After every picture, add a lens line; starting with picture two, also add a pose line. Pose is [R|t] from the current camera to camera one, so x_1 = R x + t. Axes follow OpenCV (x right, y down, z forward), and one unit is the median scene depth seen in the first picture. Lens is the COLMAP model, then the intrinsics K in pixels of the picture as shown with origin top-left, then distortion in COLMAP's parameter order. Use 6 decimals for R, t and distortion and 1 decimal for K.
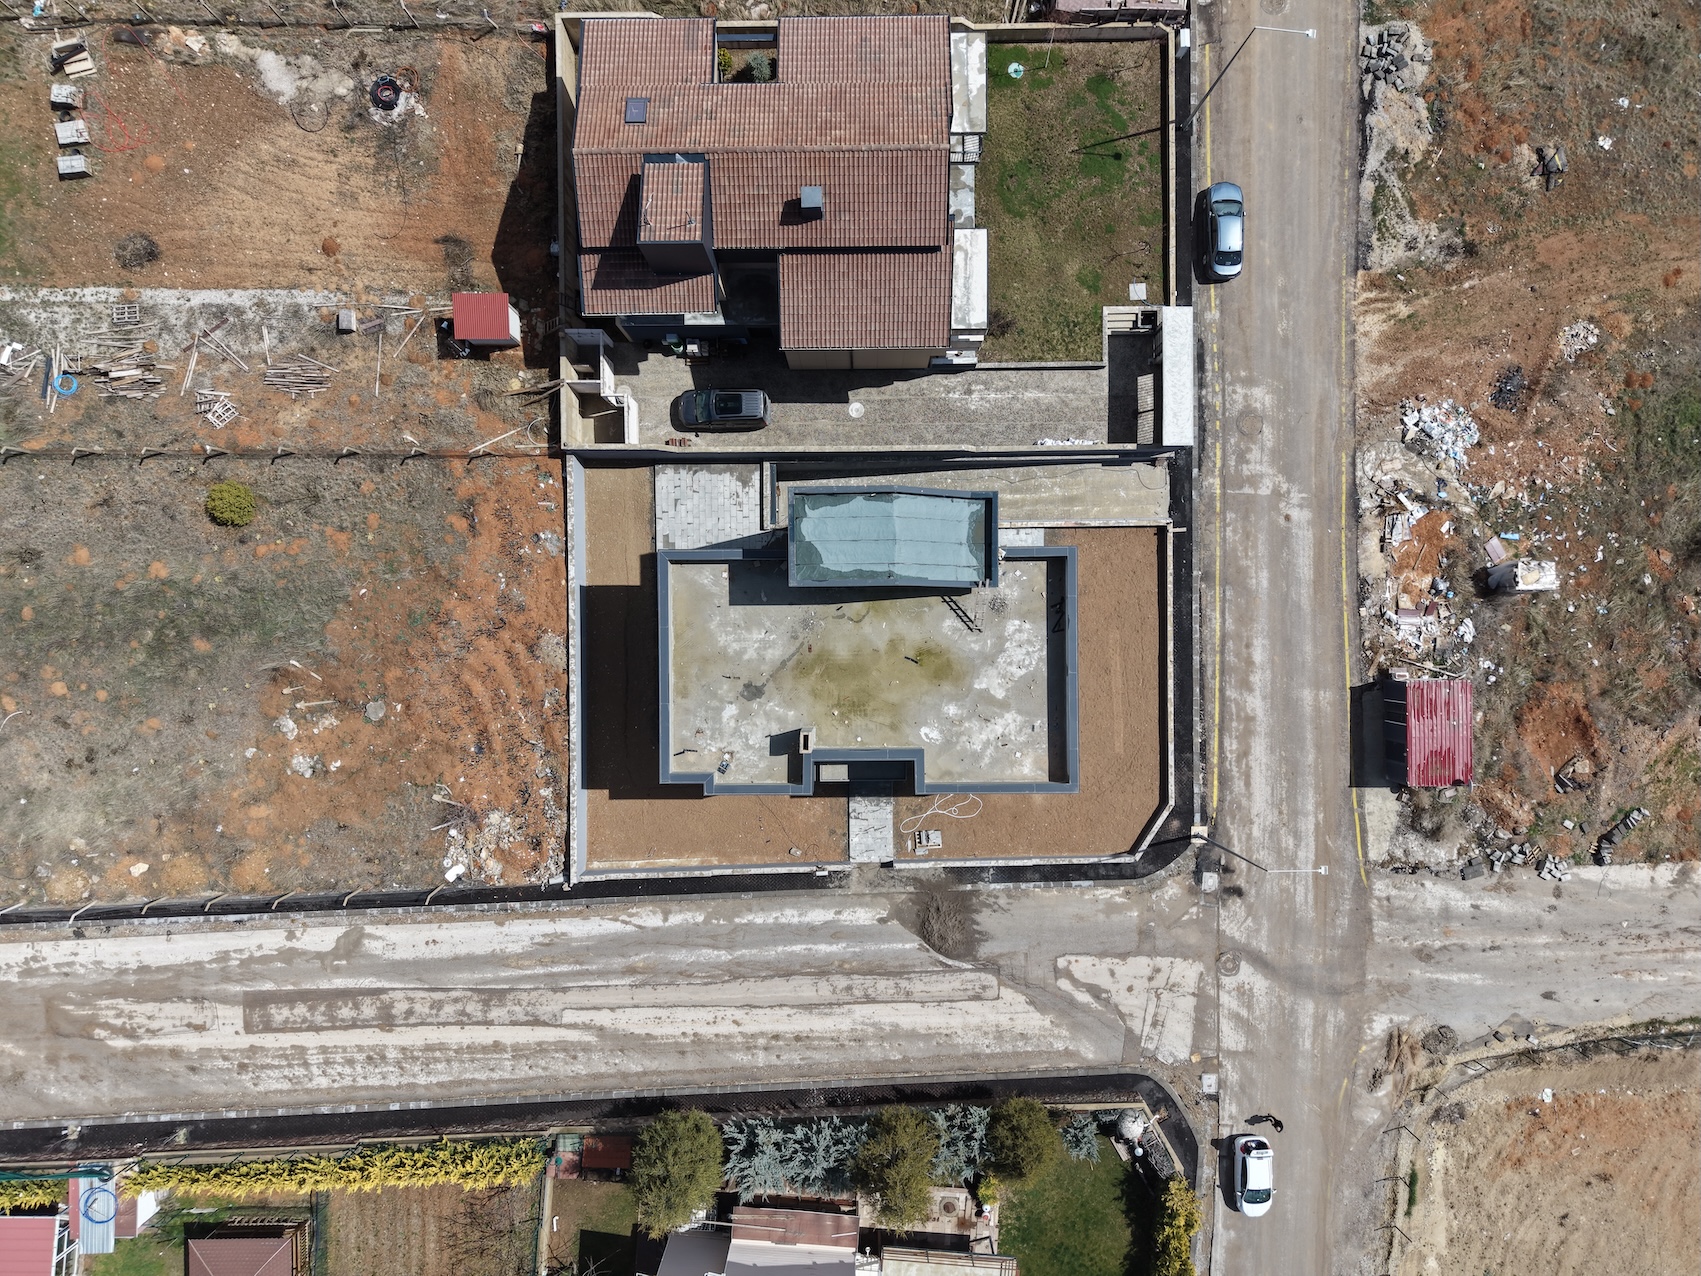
lens RADIAL K [[1136.2, 0, 852.8], [0, 1136.2, 639.0], [0, 0, 1]] dist [0.020440, -0.018407]
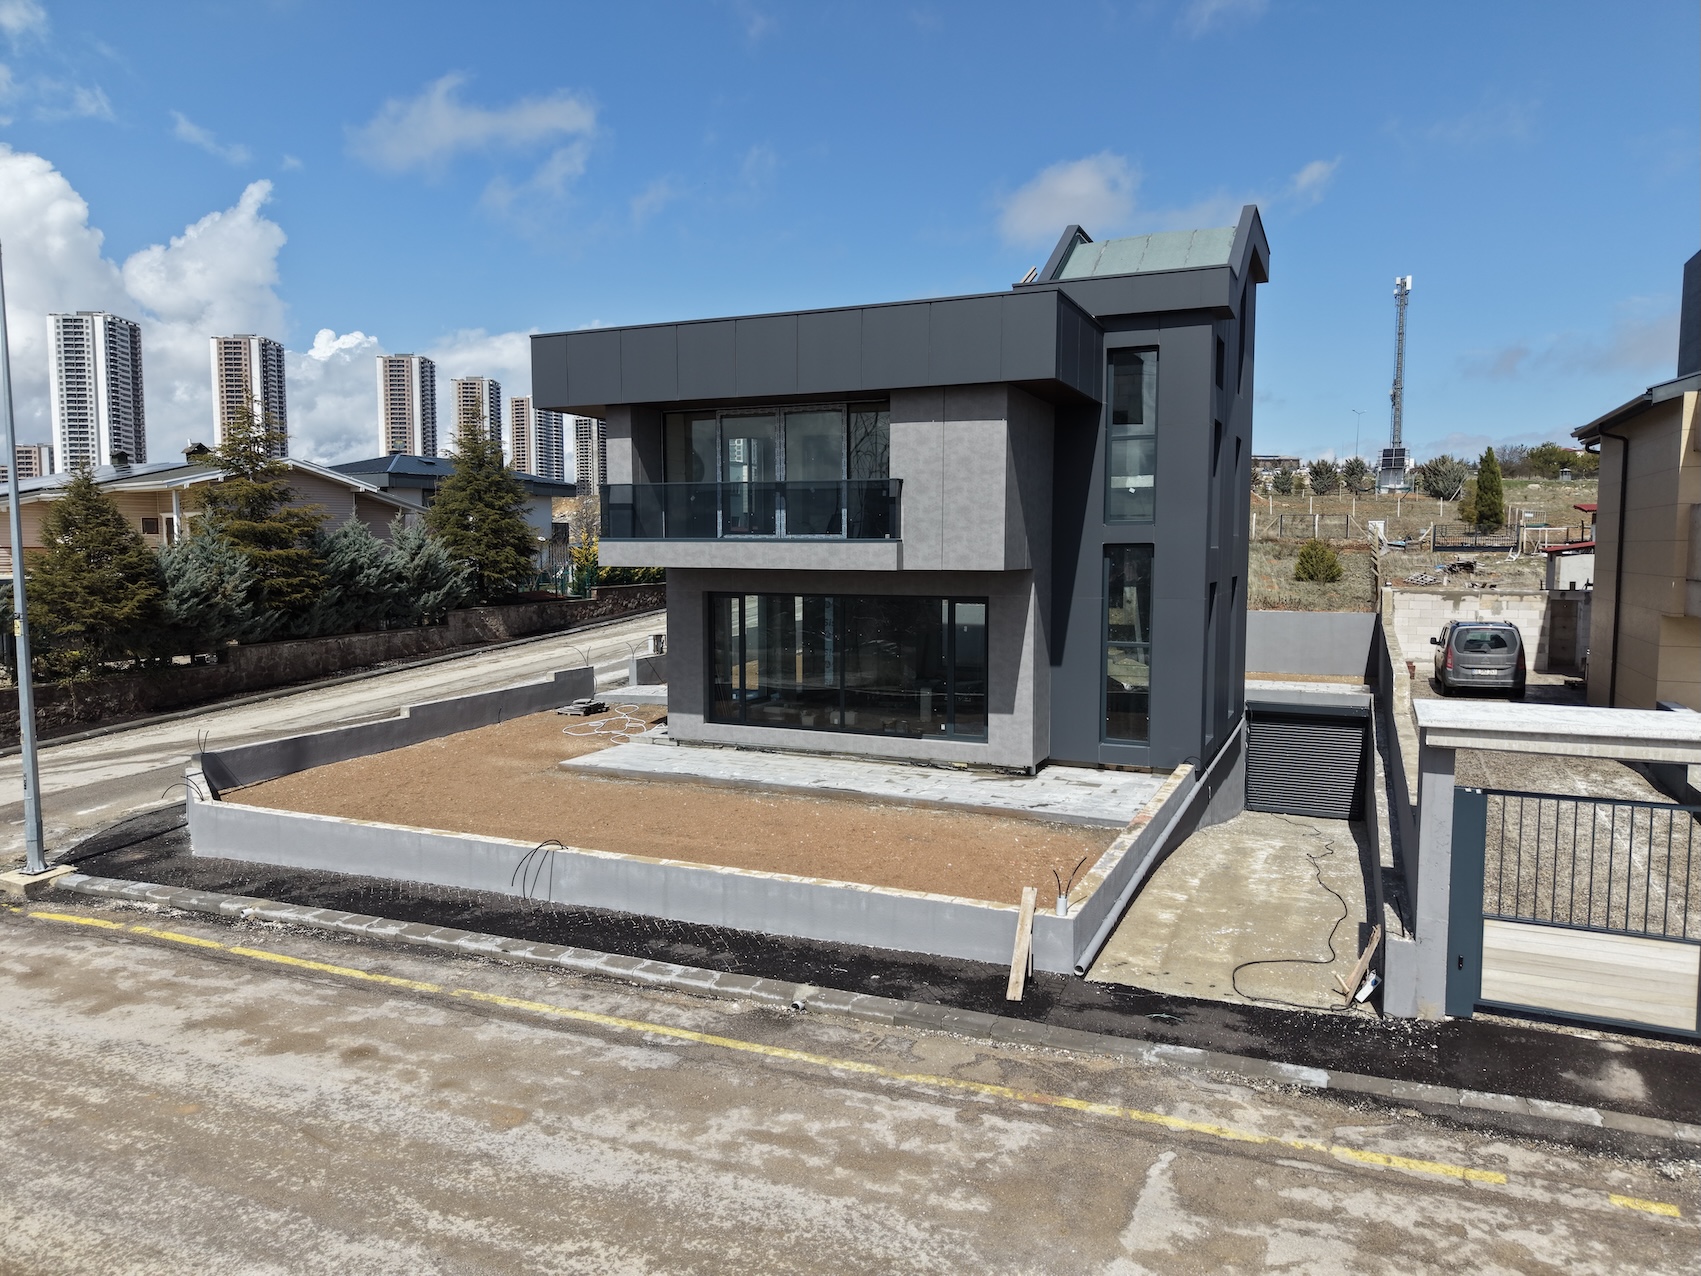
lens RADIAL K [[1136.2, 0, 853.5], [0, 1136.2, 633.1], [0, 0, 1]] dist [0.020440, -0.018407]
pose [[-0.413426, 0.081298, -0.906901, 0.491543], [-0.910527, -0.032077, 0.412203, -0.154469], [0.004421, 0.996174, 0.087285, 0.919430]]
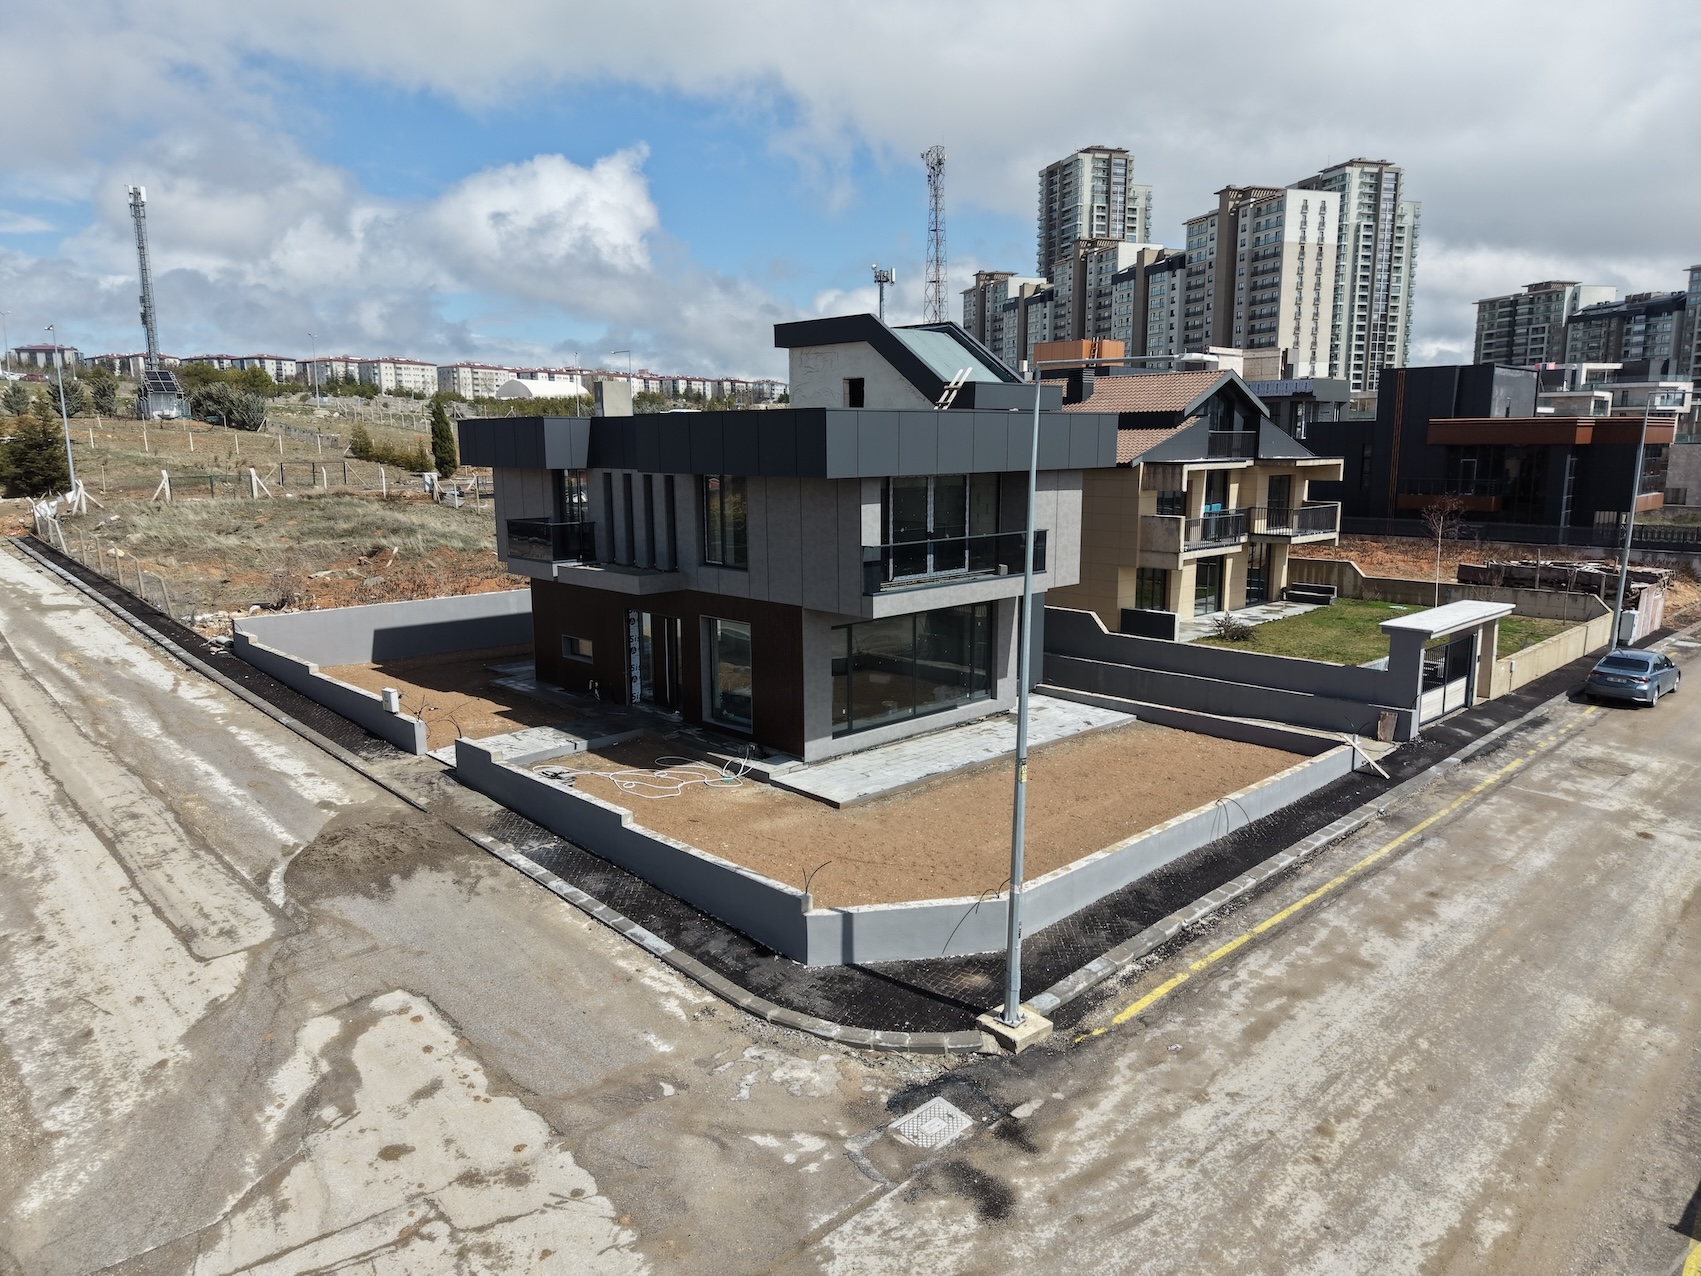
lens RADIAL K [[1136.2, 0, 853.5], [0, 1136.2, 630.4], [0, 0, 1]] dist [0.020440, -0.018407]
pose [[0.687430, 0.127700, -0.714935, 0.477914], [-0.726248, 0.118115, -0.677210, 0.392994], [-0.002035, 0.984755, 0.173937, 0.858610]]
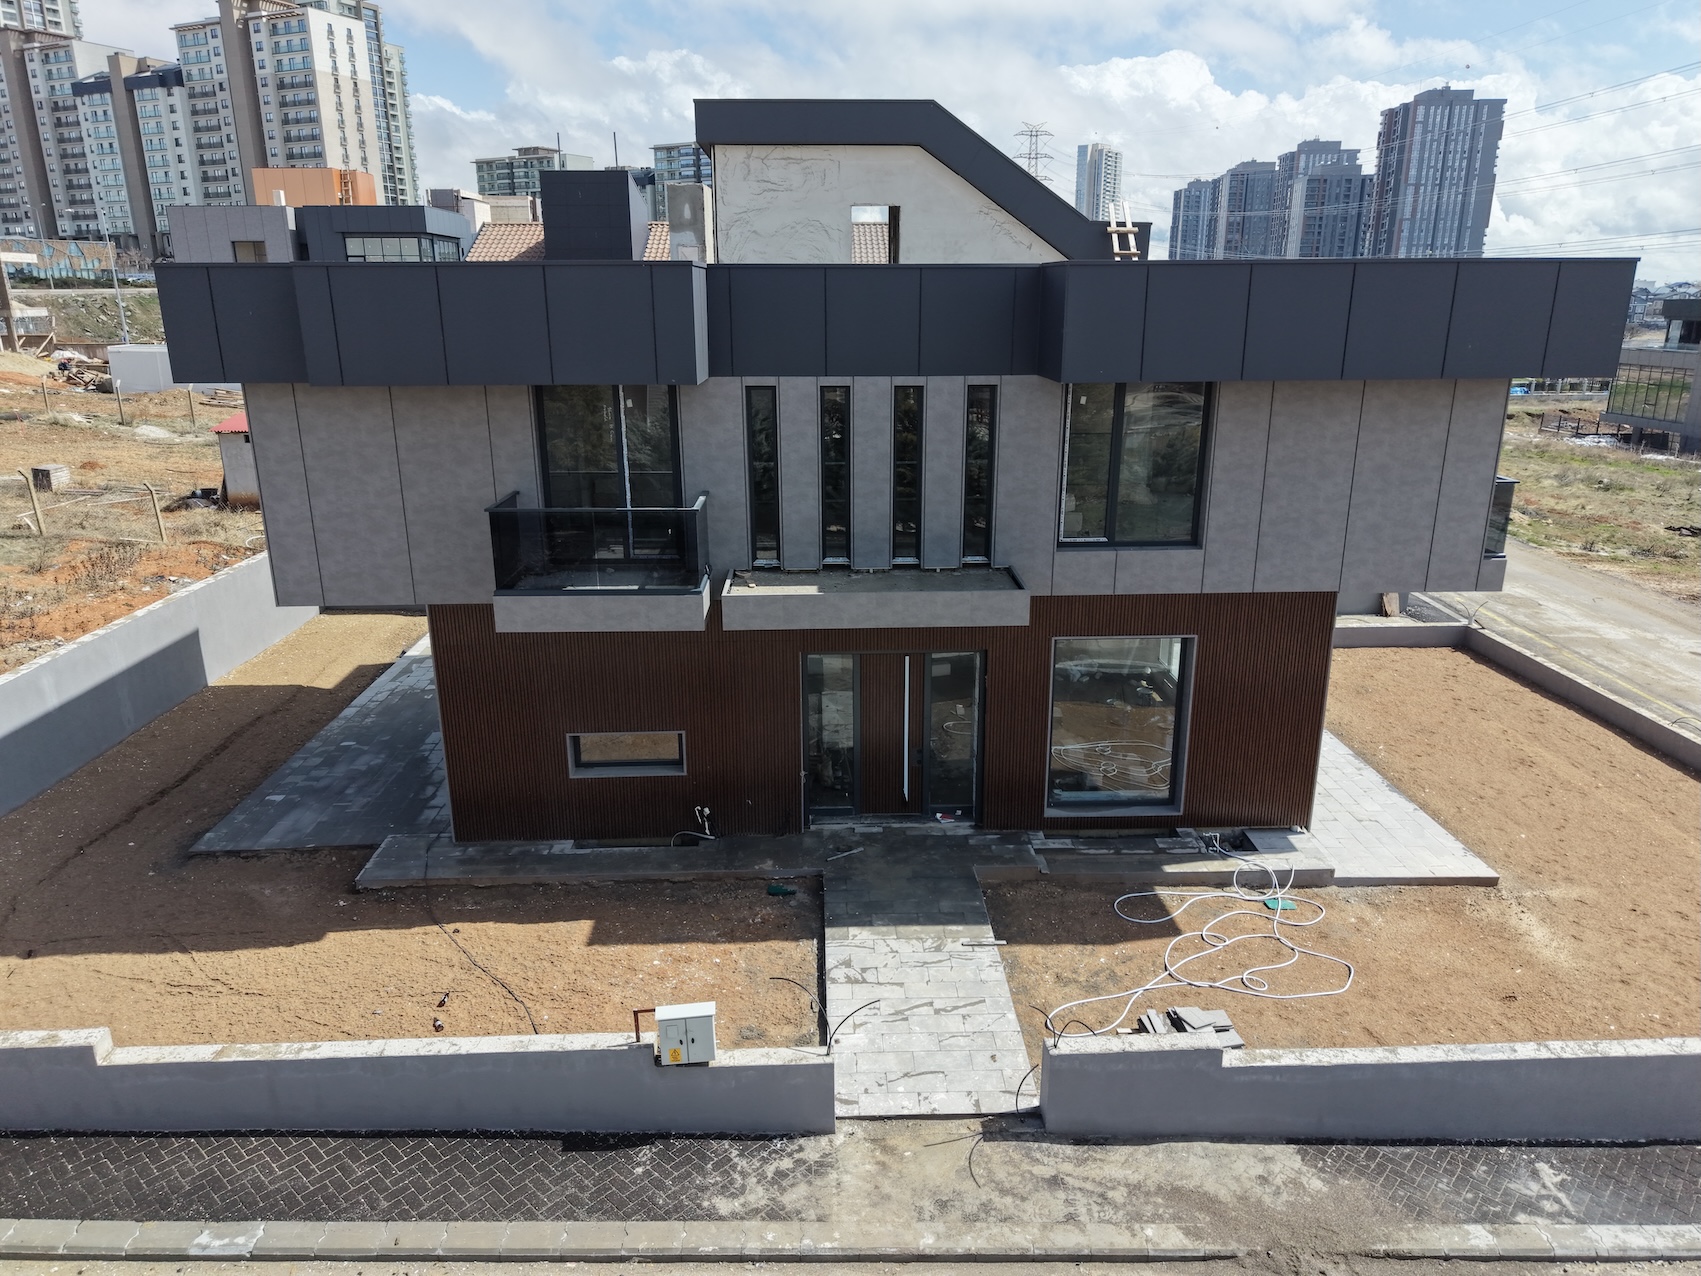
lens RADIAL K [[1136.2, 0, 851.0], [0, 1136.2, 635.3], [0, 0, 1]] dist [0.020440, -0.018407]
pose [[0.999651, 0.001297, 0.026381, -0.003915], [0.024900, 0.286851, -0.957652, 0.366293], [-0.008810, 0.957974, 0.286719, 0.859282]]
